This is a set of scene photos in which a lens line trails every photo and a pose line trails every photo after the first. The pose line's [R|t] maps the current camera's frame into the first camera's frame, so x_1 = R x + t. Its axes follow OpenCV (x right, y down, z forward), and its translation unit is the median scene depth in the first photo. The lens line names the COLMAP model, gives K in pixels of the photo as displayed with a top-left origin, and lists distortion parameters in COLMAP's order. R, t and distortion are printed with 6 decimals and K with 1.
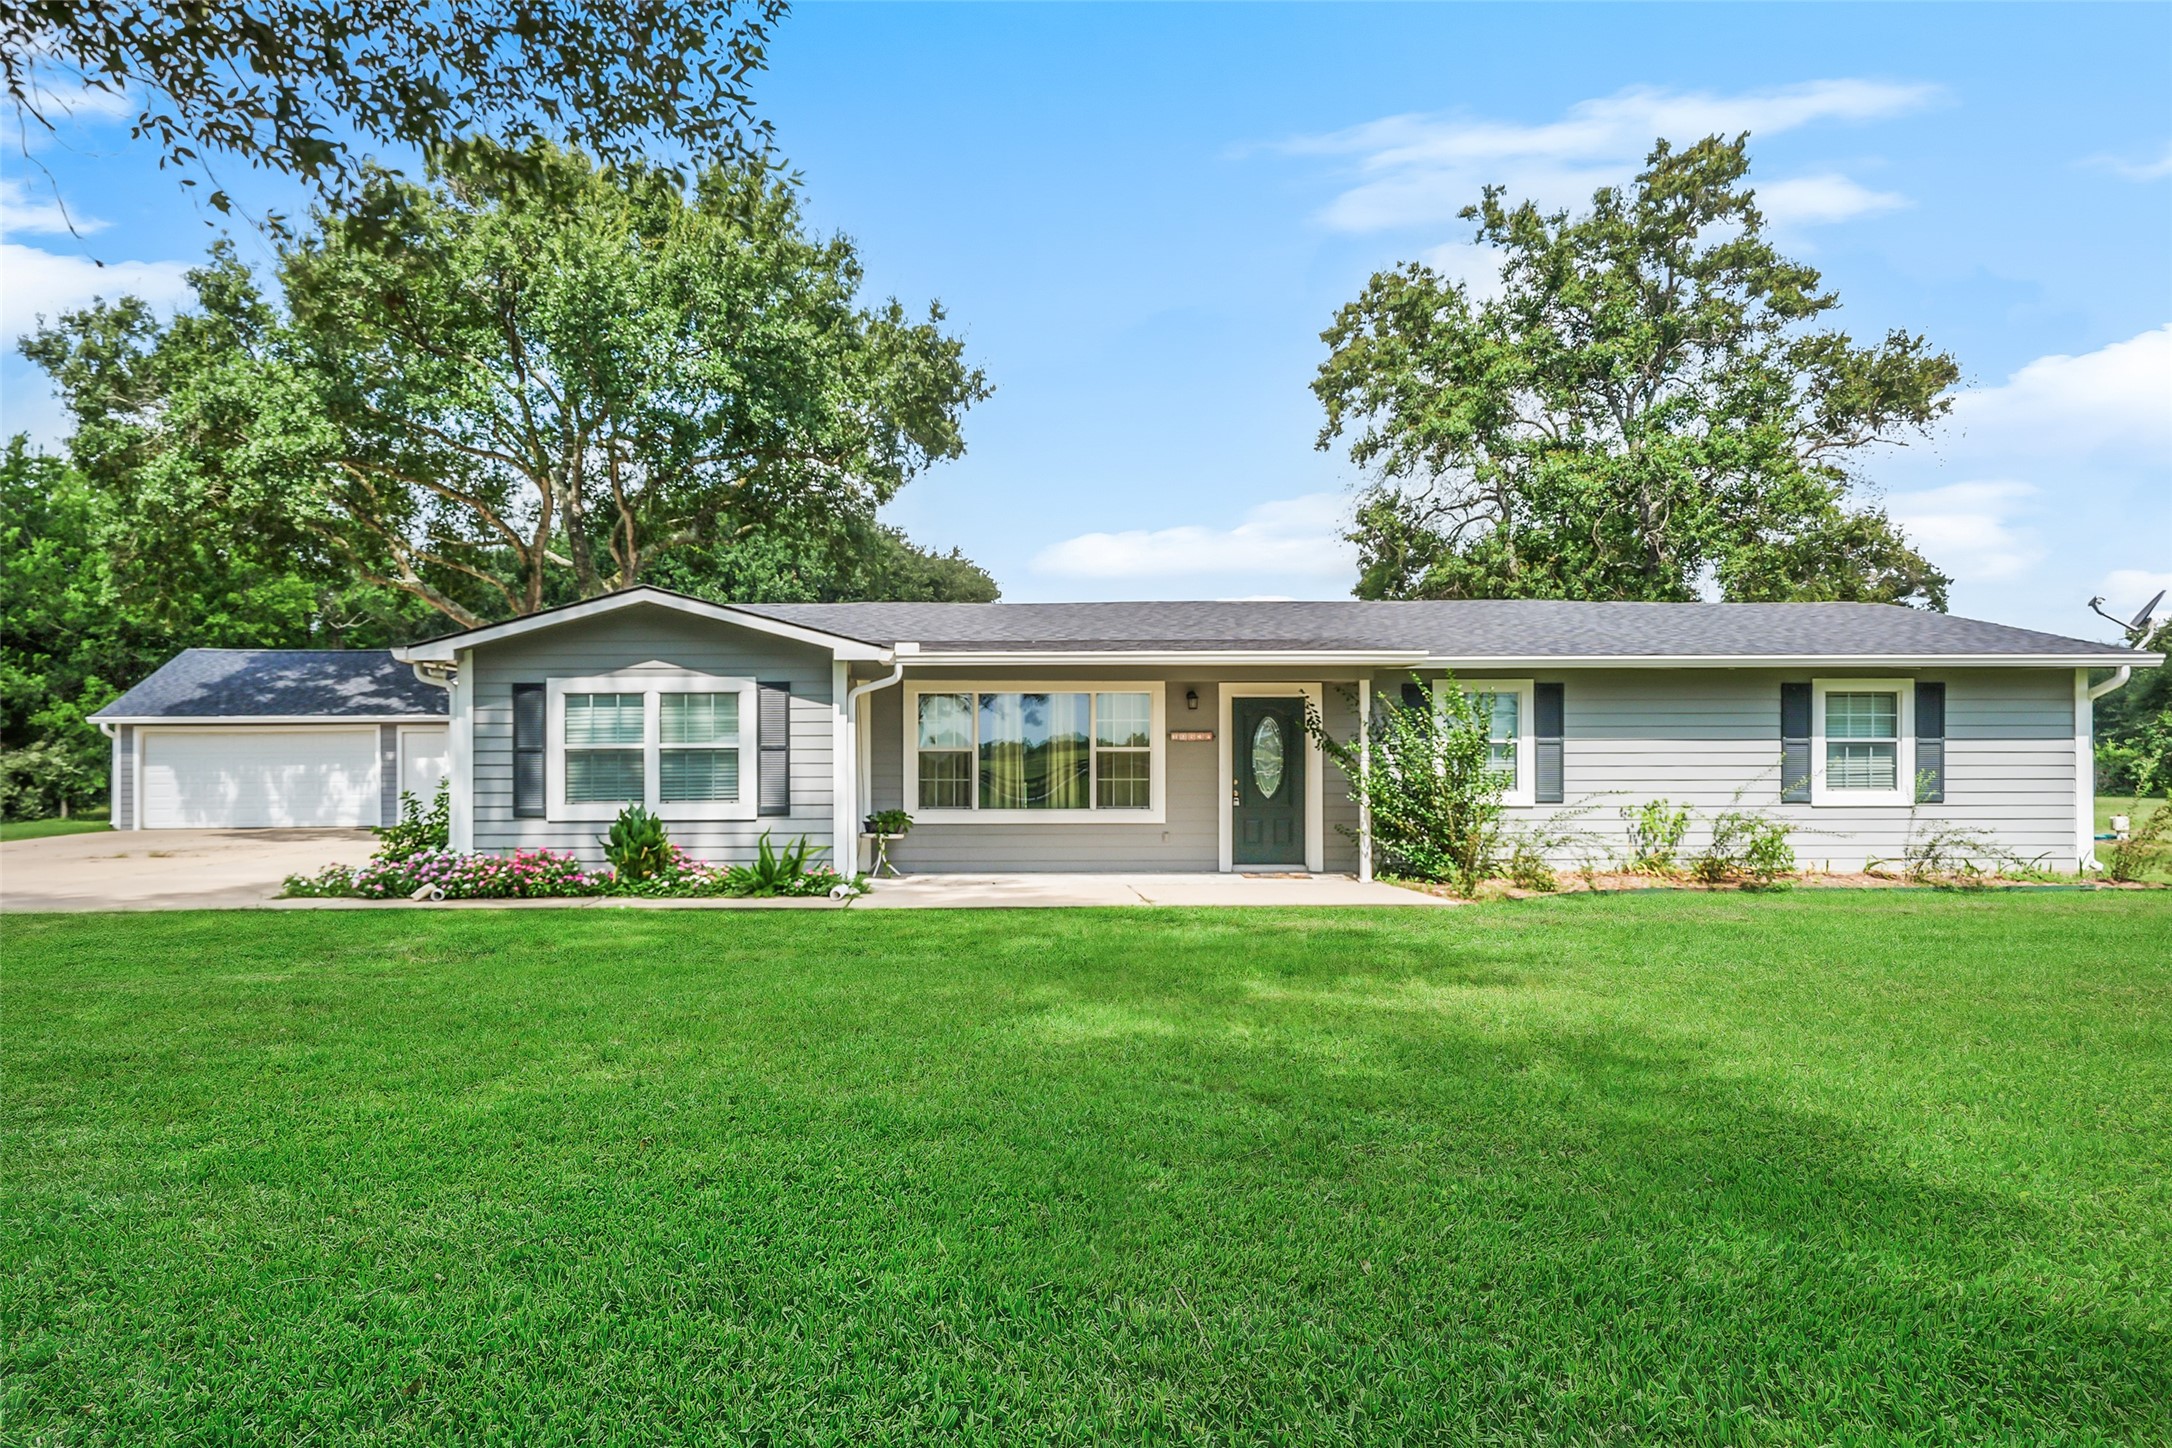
lens RADIAL K [[1351.6, 0, 1046.4], [0, 1351.6, 730.5], [0, 0, 1]] dist [0.031037, 0.003697]
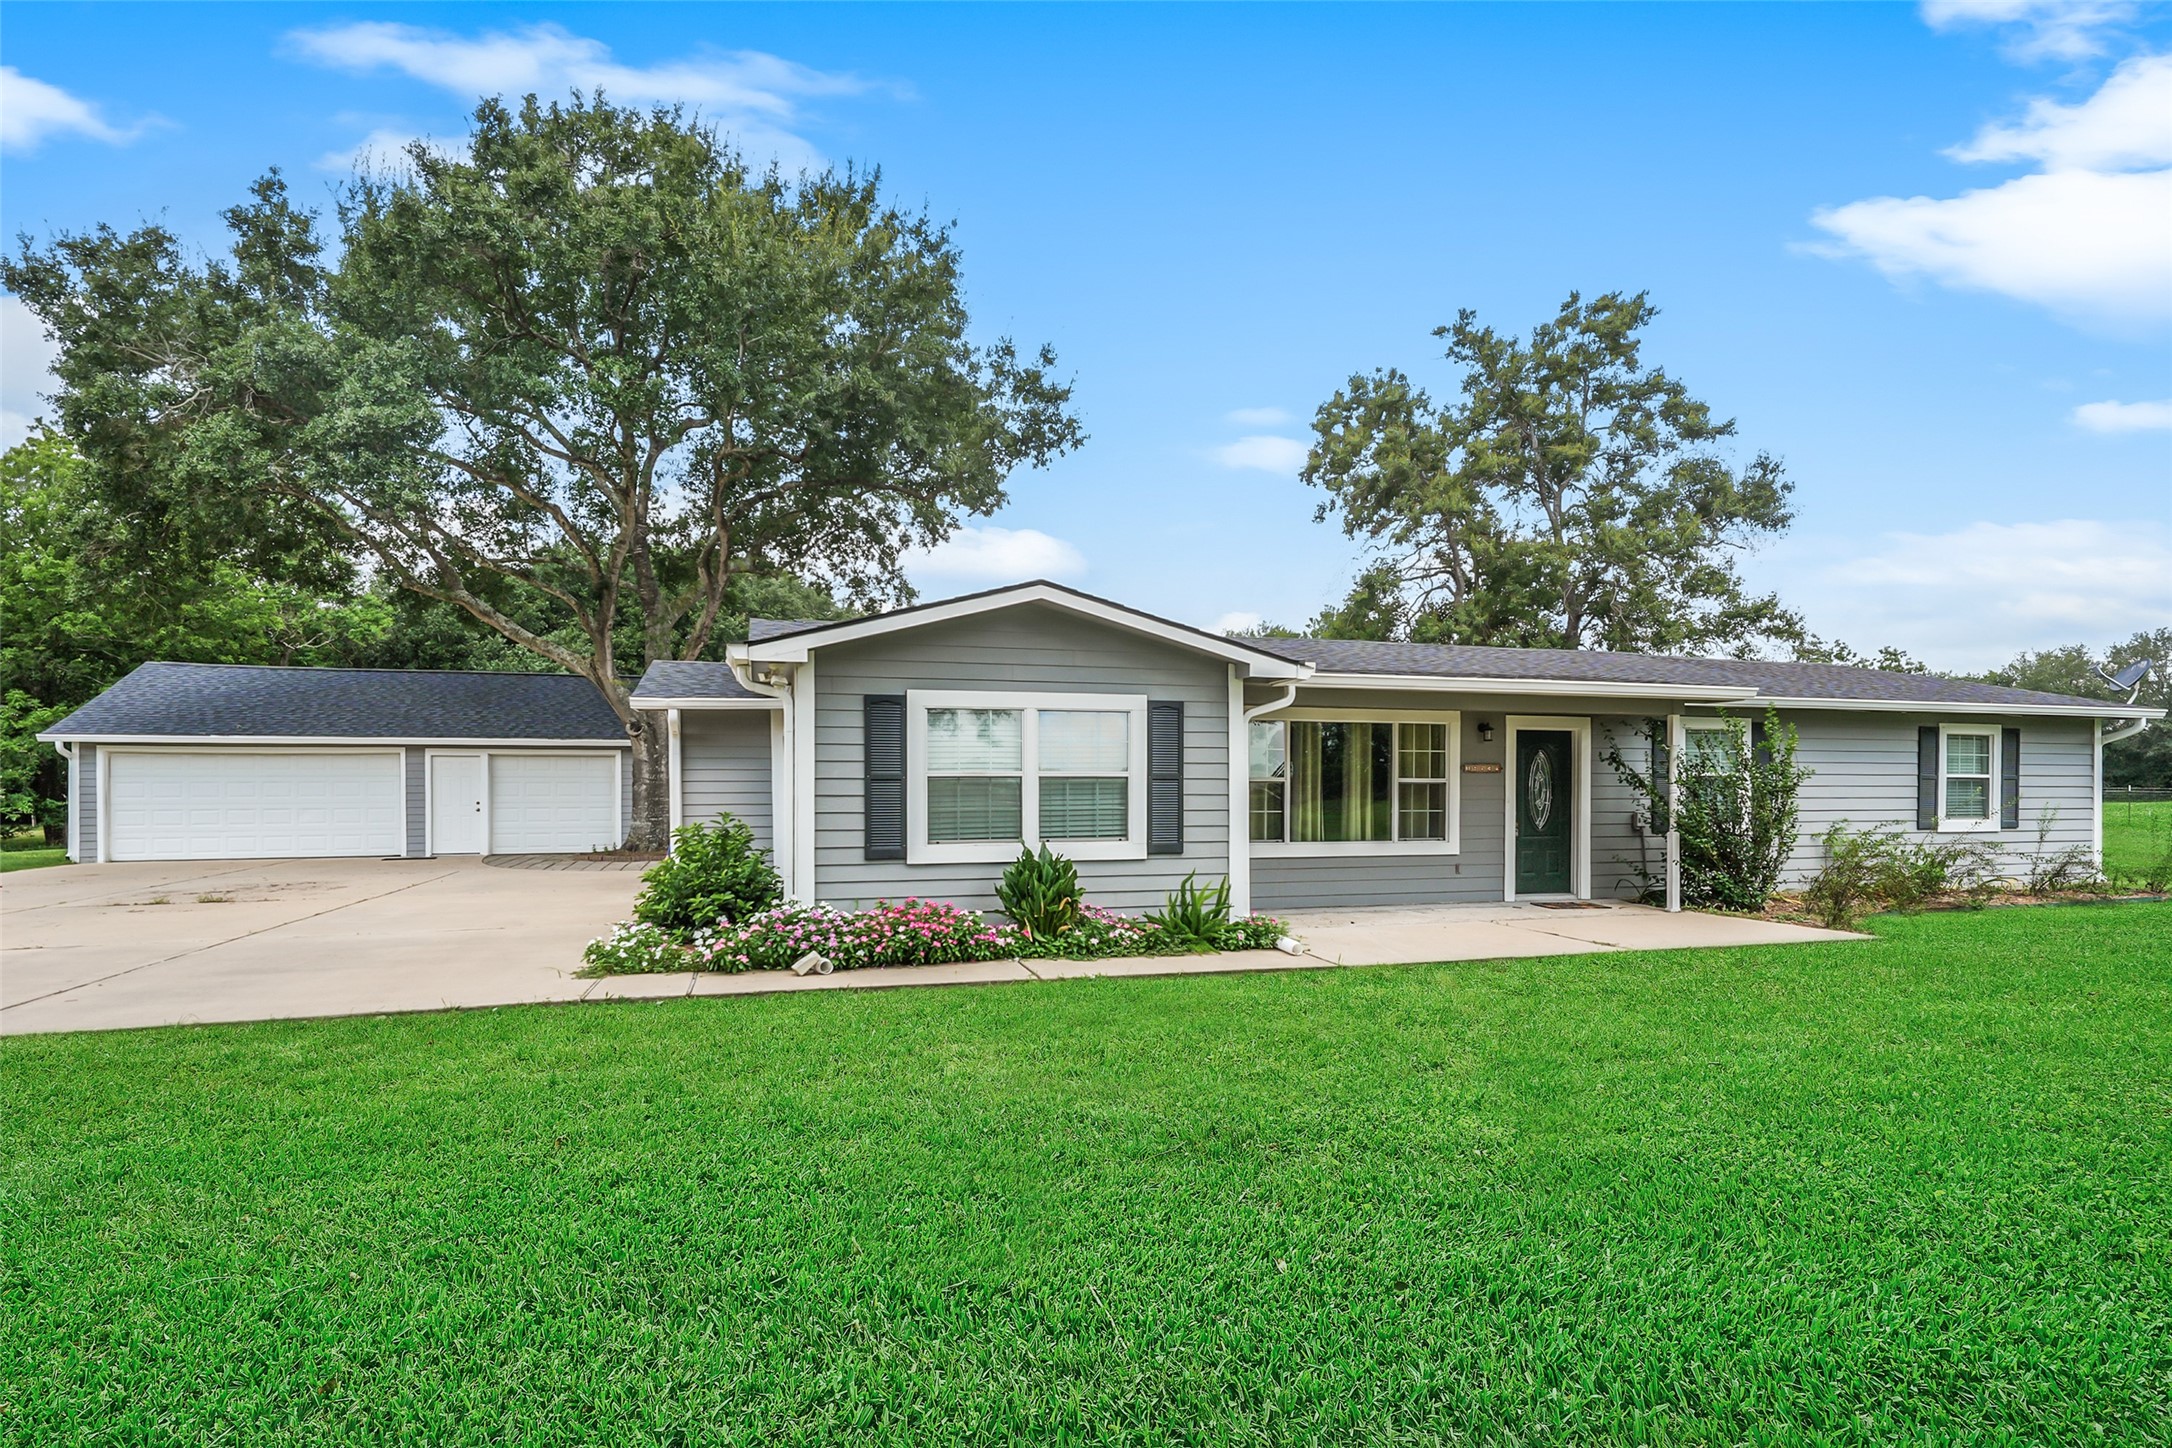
lens RADIAL K [[1067.4, 0, 1088.2], [0, 1067.4, 739.0], [0, 0, 1]] dist [0.002086, 0.000091]
pose [[0.963962, 0.015467, 0.265588, -0.385776], [-0.009563, 0.999678, -0.023508, 0.004424], [-0.265866, 0.020122, 0.963800, 0.310512]]
